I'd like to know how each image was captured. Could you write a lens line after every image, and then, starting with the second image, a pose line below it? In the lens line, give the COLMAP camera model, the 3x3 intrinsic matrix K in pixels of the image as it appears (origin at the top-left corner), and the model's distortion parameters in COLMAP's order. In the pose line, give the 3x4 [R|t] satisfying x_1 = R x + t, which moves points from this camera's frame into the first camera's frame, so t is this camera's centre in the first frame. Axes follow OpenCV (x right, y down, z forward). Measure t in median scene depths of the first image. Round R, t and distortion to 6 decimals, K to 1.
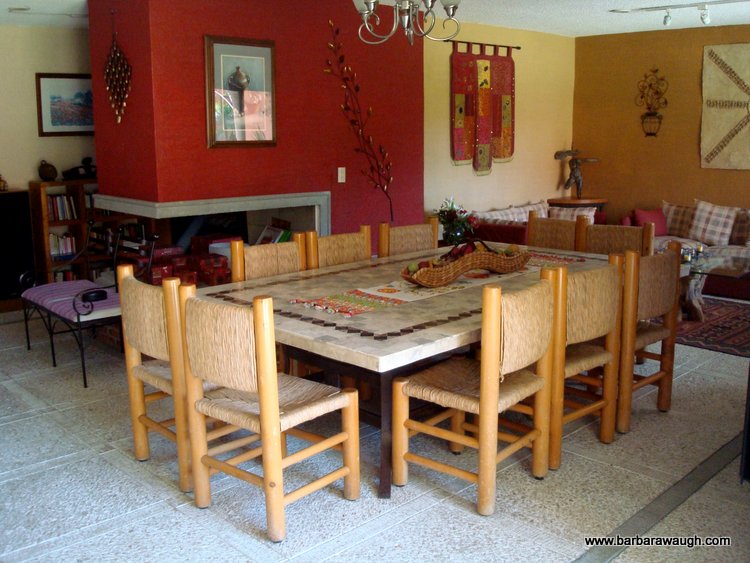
lens RADIAL K [[768.2, 0, 375.2], [0, 768.2, 281.9], [0, 0, 1]] dist [-0.124128, 0.000000]
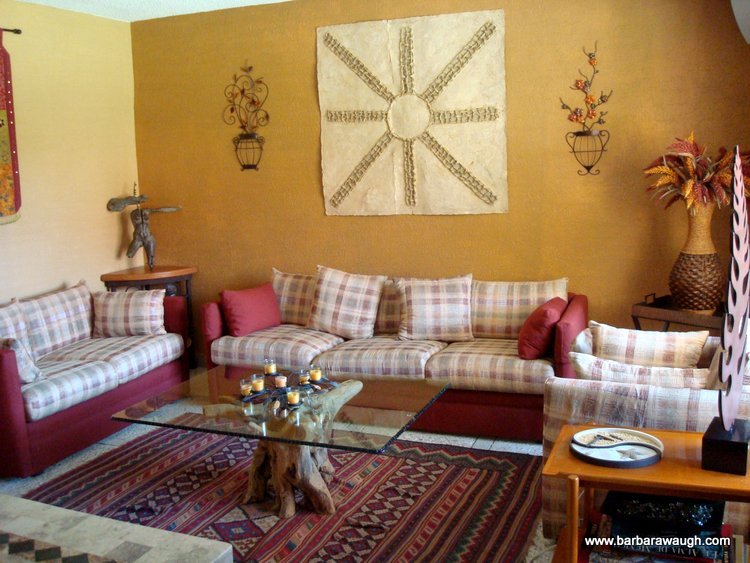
lens RADIAL K [[768.2, 0, 375.3], [0, 768.2, 281.7], [0, 0, 1]] dist [-0.124128, 0.000000]
pose [[0.911985, -0.072549, 0.403757, 0.204115], [0.091088, 0.995480, -0.026872, -0.074183], [-0.399982, 0.061284, 0.914472, 0.380962]]
